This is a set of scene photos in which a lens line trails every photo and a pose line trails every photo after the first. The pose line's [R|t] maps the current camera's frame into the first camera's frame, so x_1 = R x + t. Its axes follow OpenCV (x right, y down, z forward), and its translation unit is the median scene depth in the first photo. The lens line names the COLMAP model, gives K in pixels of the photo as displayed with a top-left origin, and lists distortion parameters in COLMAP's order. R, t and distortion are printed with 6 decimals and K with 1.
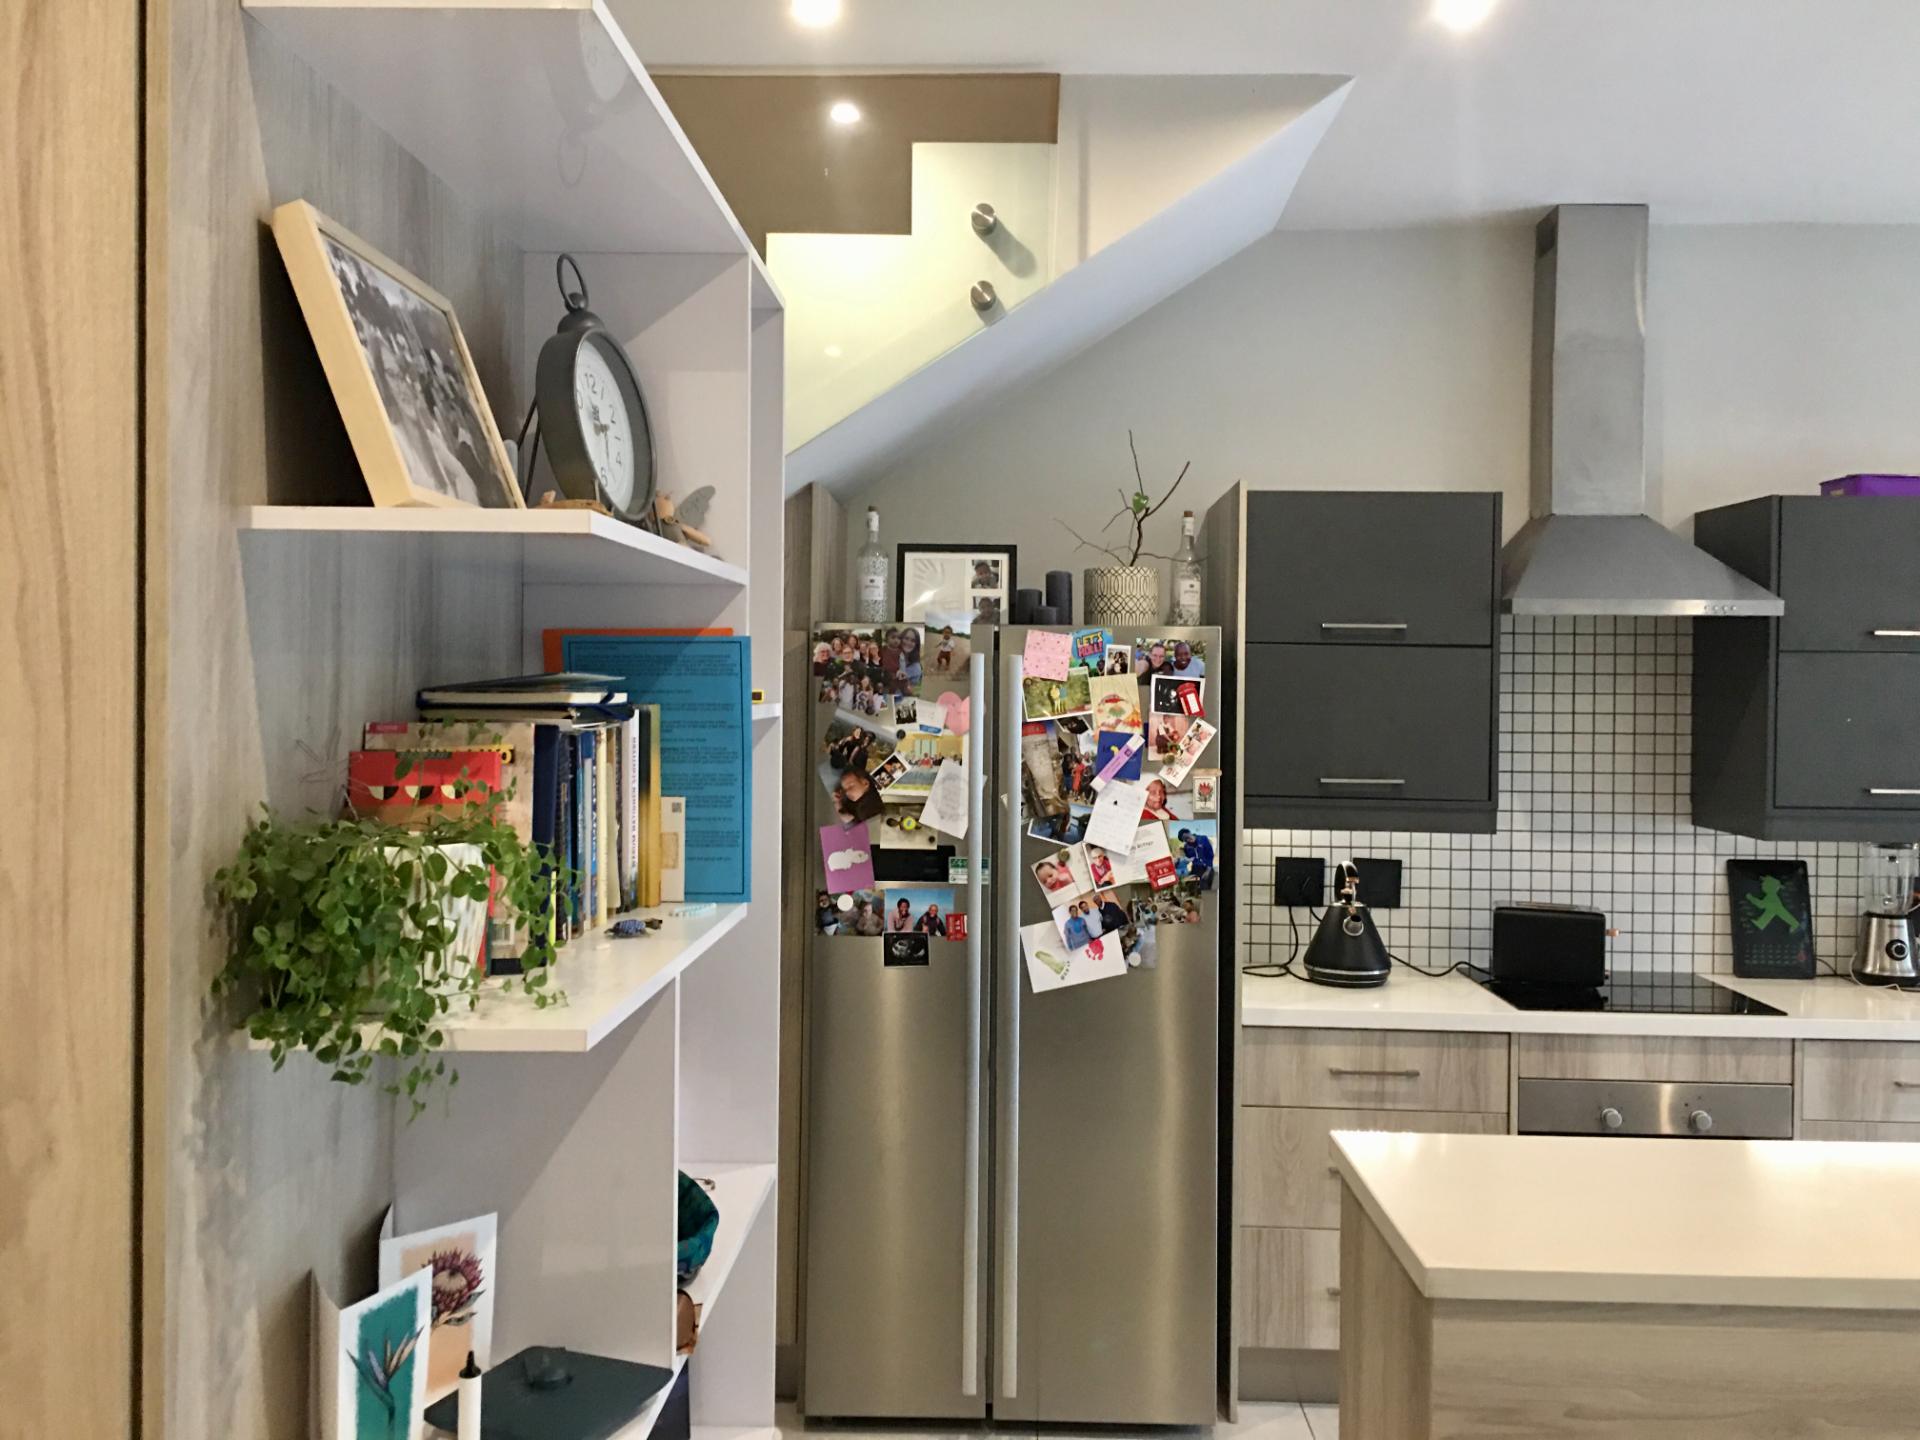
lens RADIAL K [[1624.5, 0, 960.5], [0, 1624.5, 707.3], [0, 0, 1]] dist [0.064029, -0.066327]
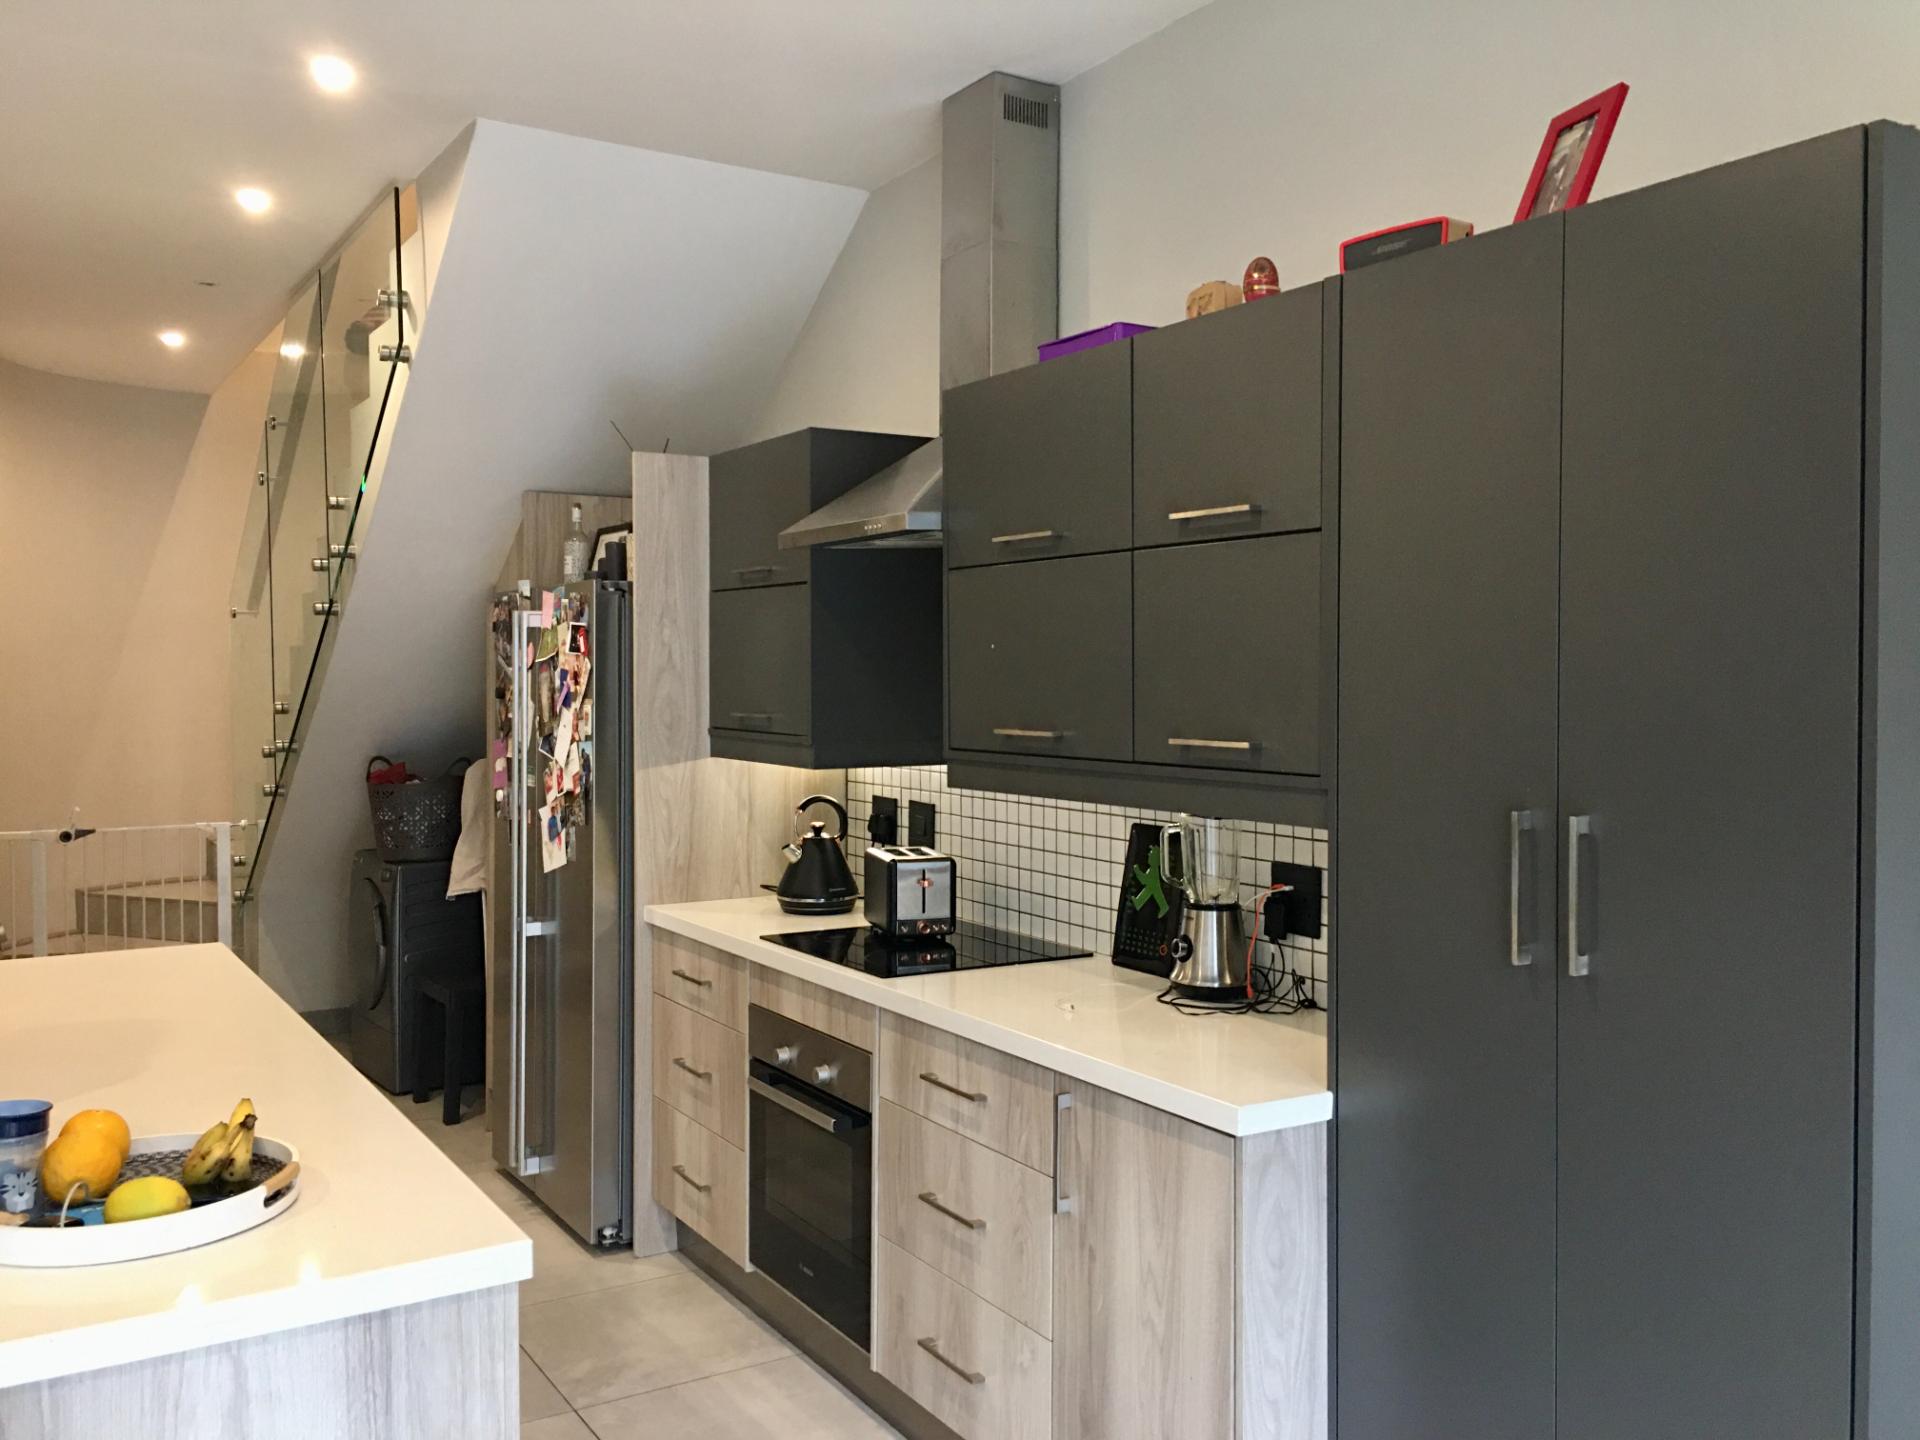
lens RADIAL K [[1624.5, 0, 960.4], [0, 1624.5, 713.3], [0, 0, 1]] dist [0.064029, -0.066327]
pose [[0.545648, 0.009189, -0.837964, 1.272670], [-0.002735, 0.999954, 0.009184, 0.035499], [0.838010, -0.002720, 0.545648, 0.556724]]
